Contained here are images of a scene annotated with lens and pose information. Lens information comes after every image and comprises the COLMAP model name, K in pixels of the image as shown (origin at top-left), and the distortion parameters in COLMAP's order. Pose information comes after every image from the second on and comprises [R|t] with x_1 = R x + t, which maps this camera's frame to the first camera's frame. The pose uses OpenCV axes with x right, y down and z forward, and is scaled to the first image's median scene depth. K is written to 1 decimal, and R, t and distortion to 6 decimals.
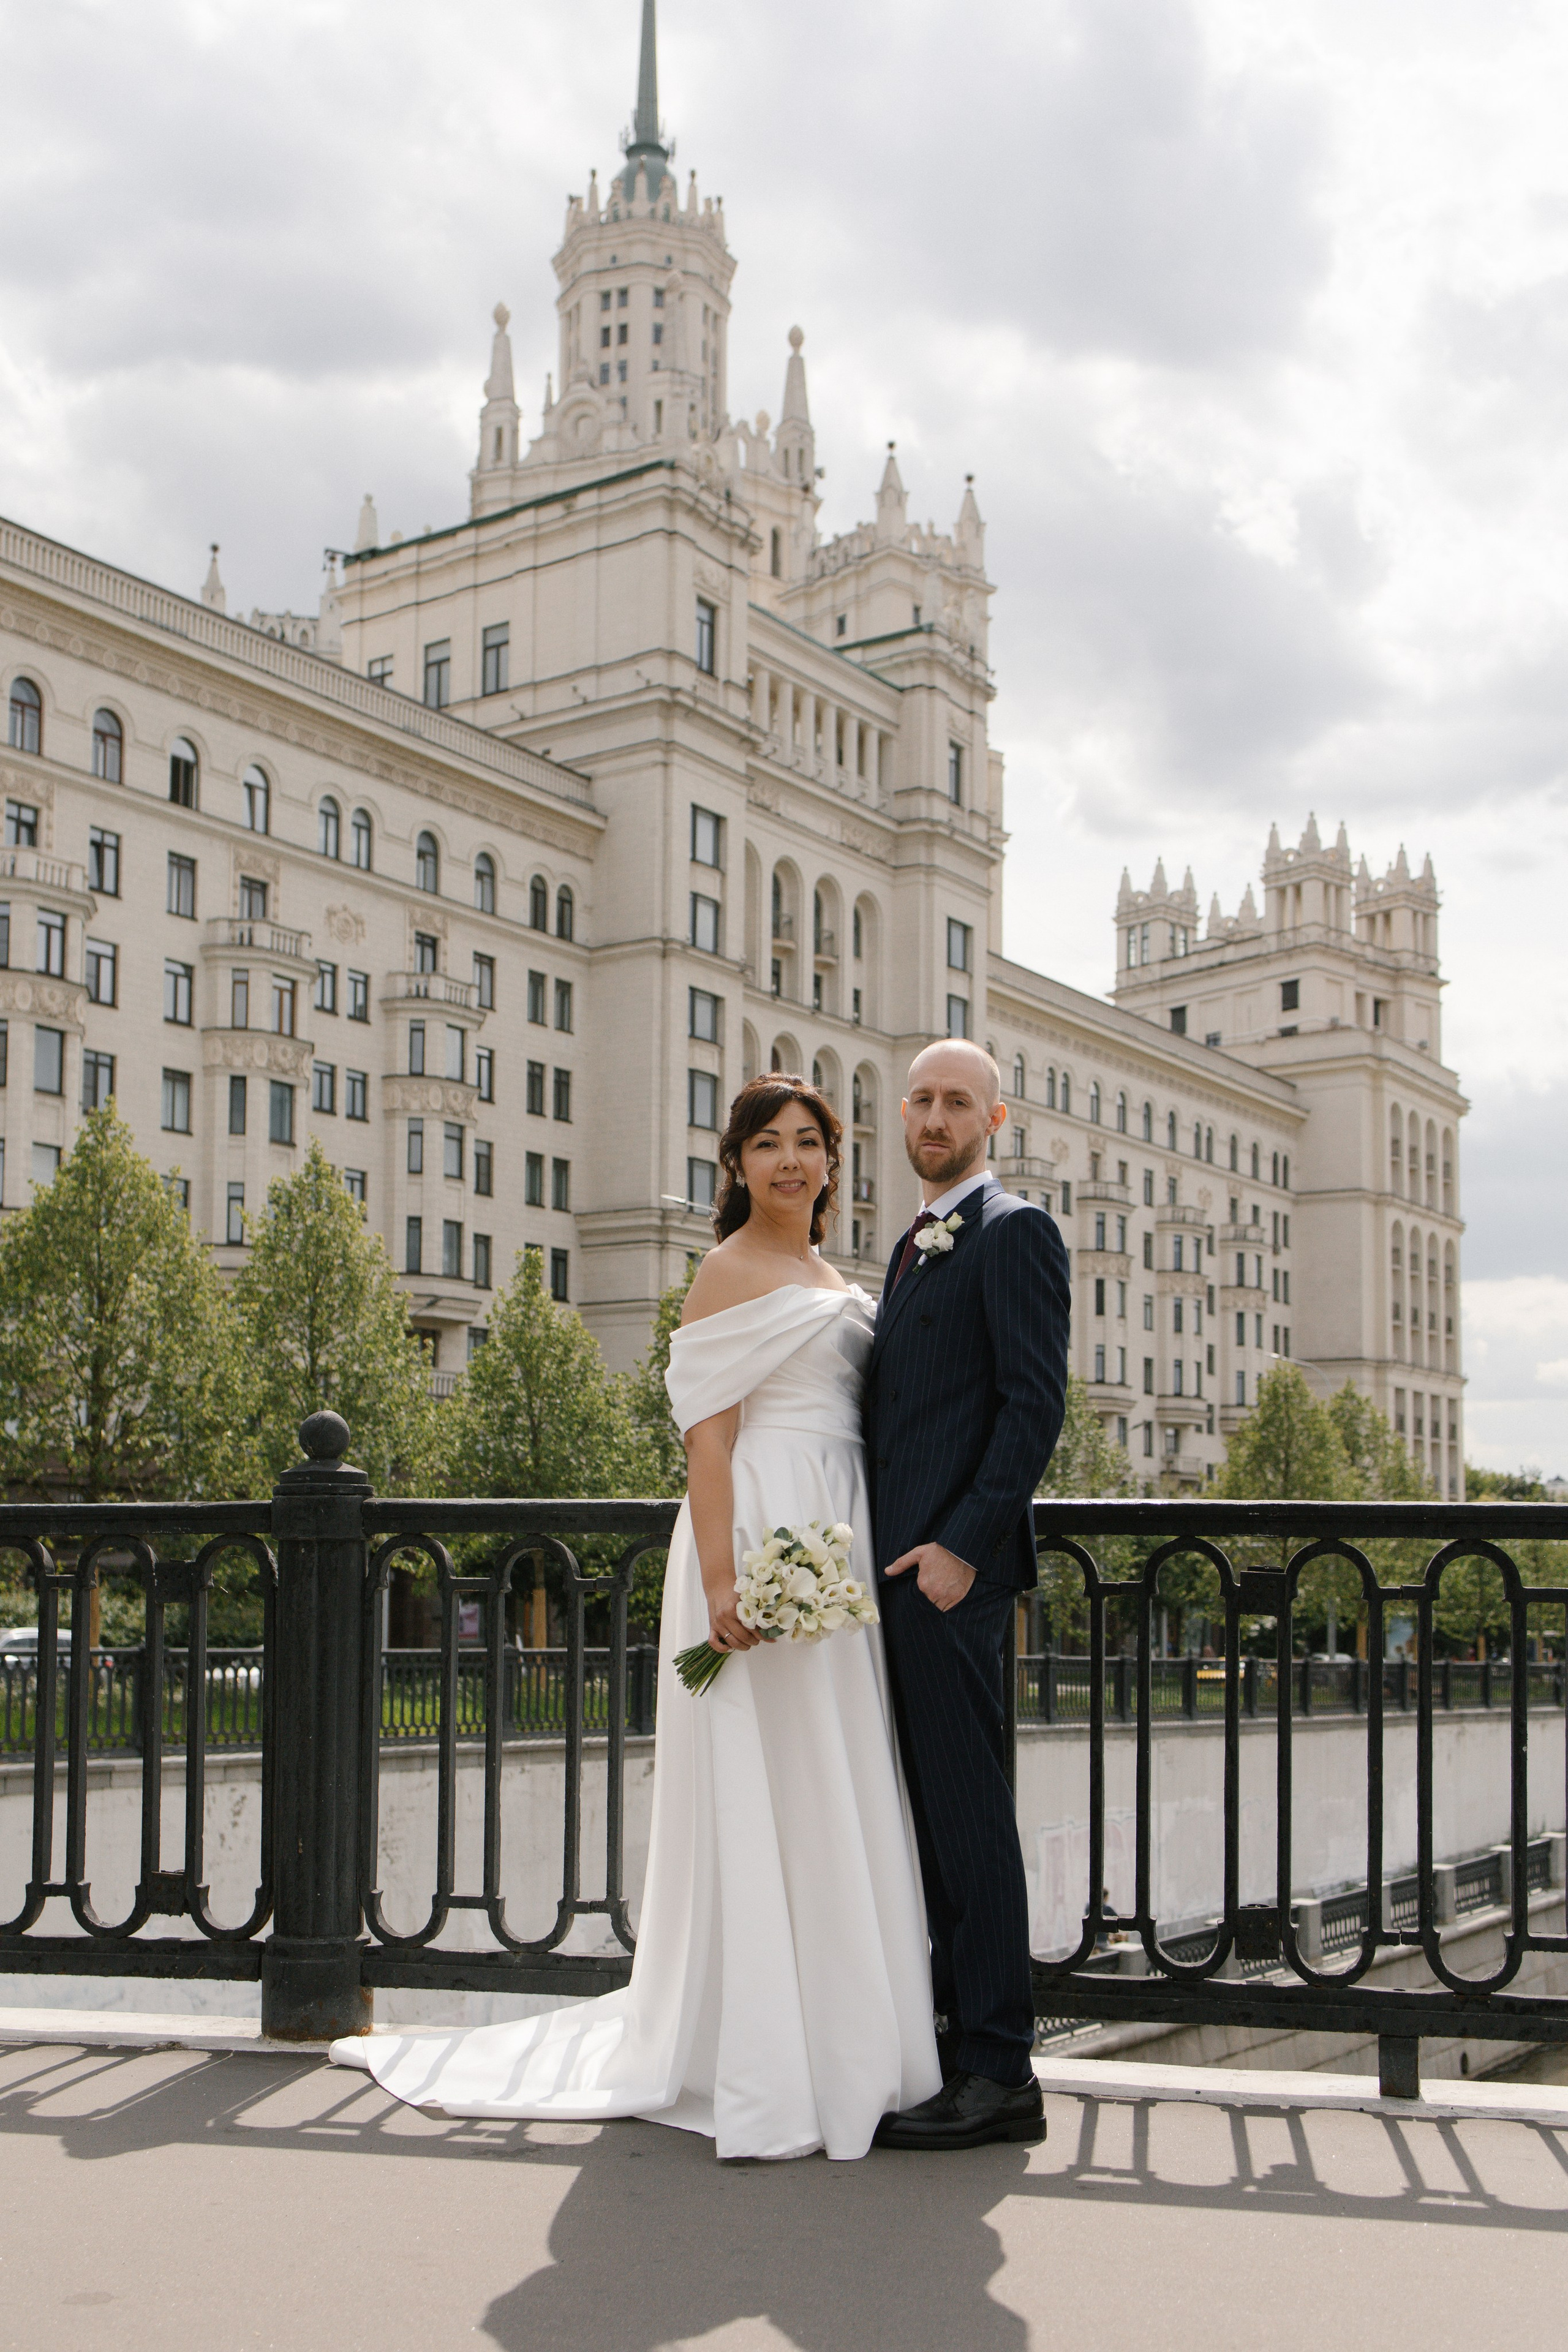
lens RADIAL K [[2428.7, 0, 708.7], [0, 2428.7, 1503.6], [0, 0, 1]] dist [-0.056942, 0.045700]
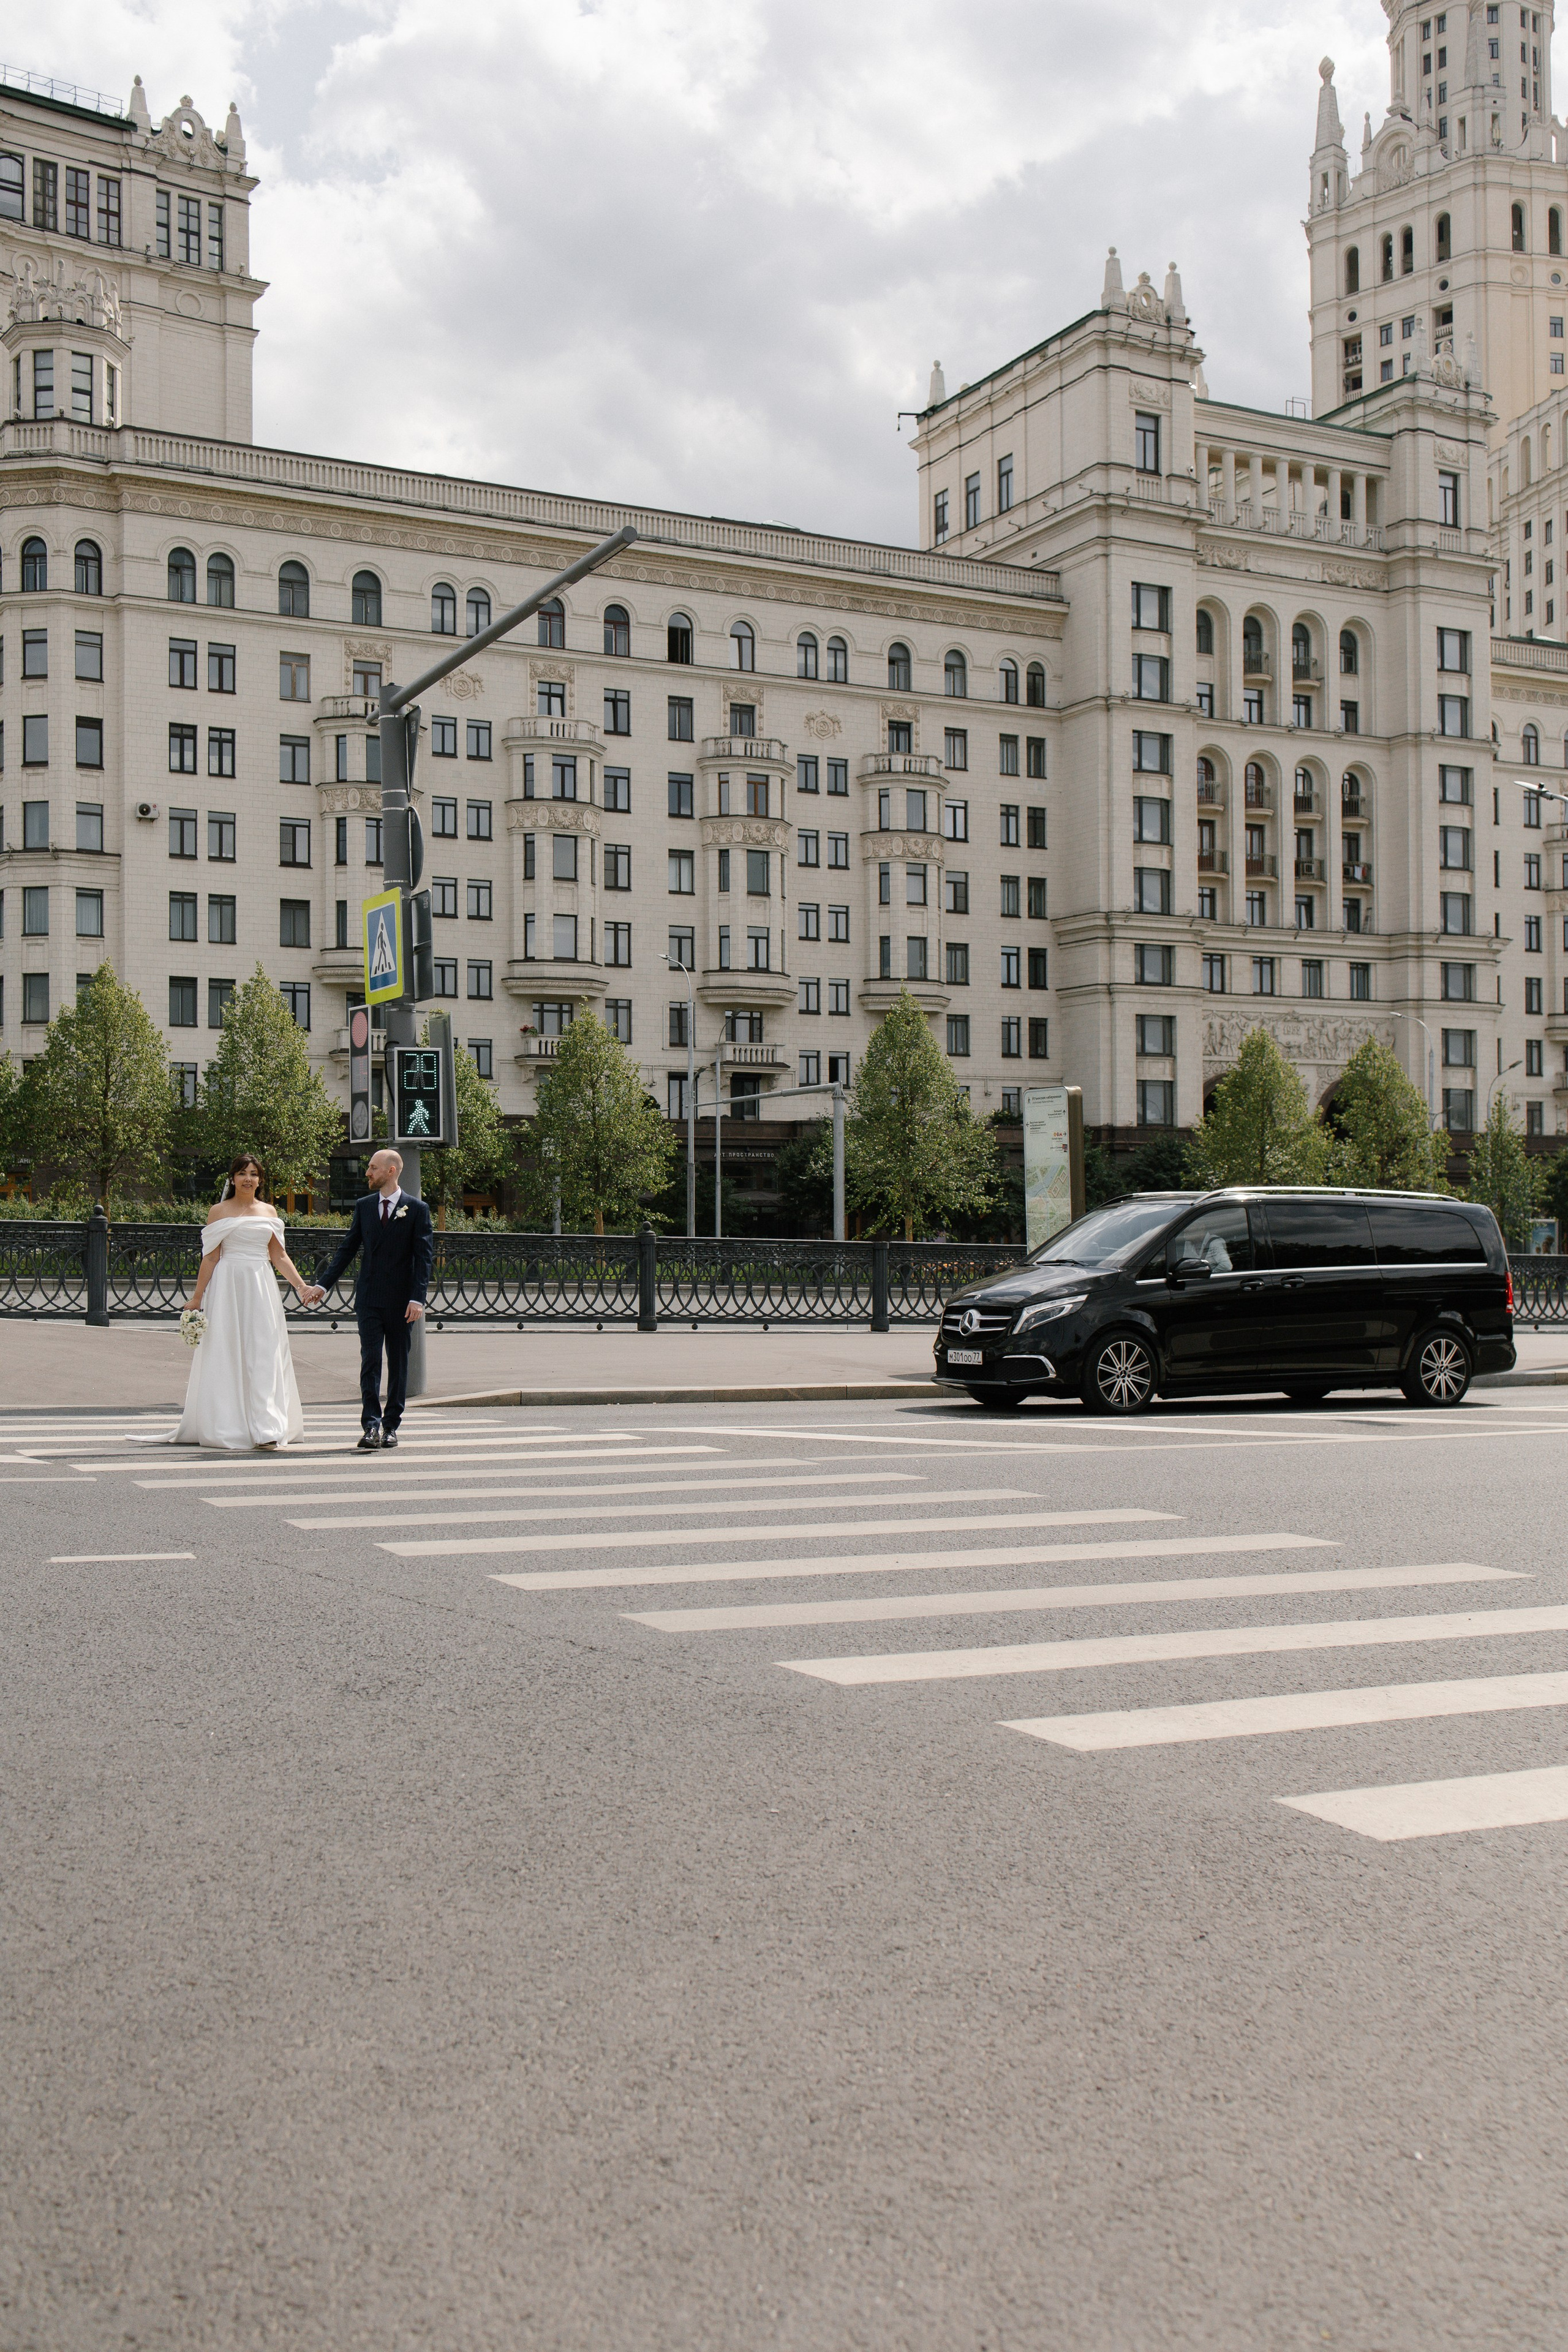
lens RADIAL K [[2305.4, 0, 784.1], [0, 2305.4, 1192.0], [0, 0, 1]] dist [-0.004496, -0.008706]
pose [[0.880717, -0.017332, -0.473326, 0.395239], [0.027490, 0.999516, 0.014552, 0.002777], [0.472845, -0.025828, 0.880767, -0.142401]]
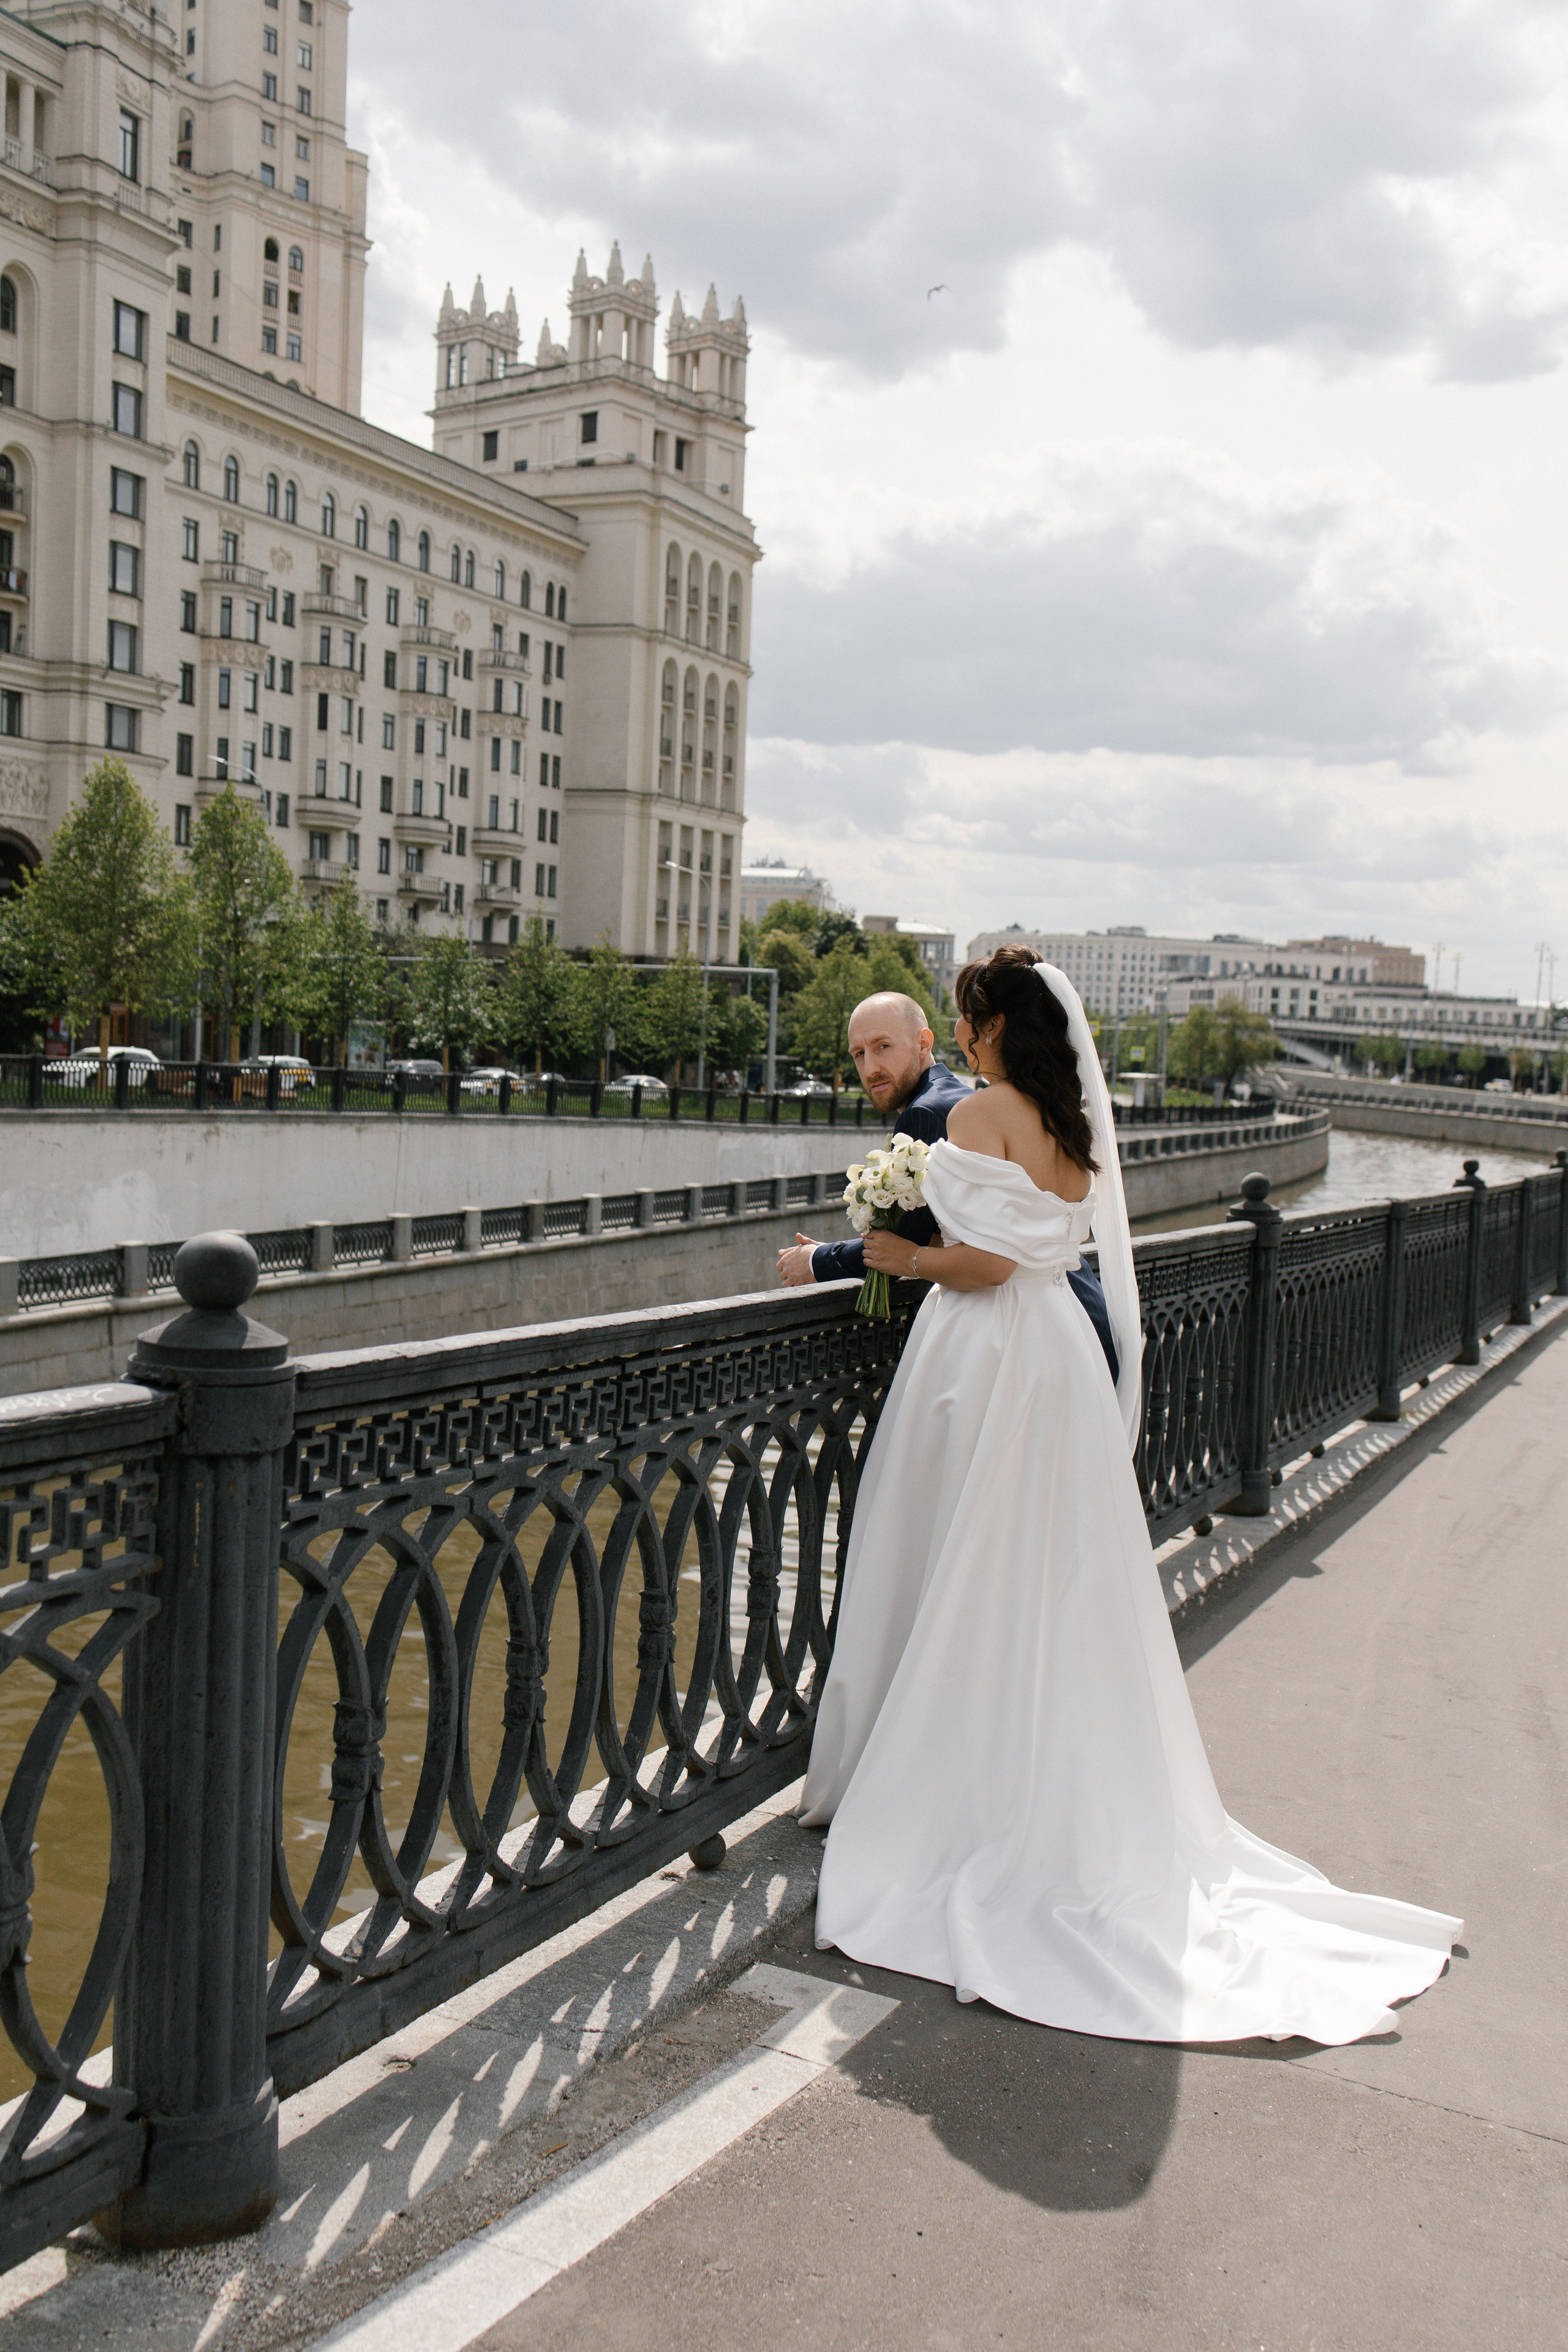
lens RADIAL K [[2288.7, 0, 792.4], [0, 2288.7, 1176.5], [0, 0, 1]] dist [0.009495, -0.008732]
pose [[0.977551, 0.020294, 0.209718, 0.208355], [-0.042425, 0.993923, 0.101574, 0.002842], [-0.206382, -0.108191, 0.972472, 0.014038]]
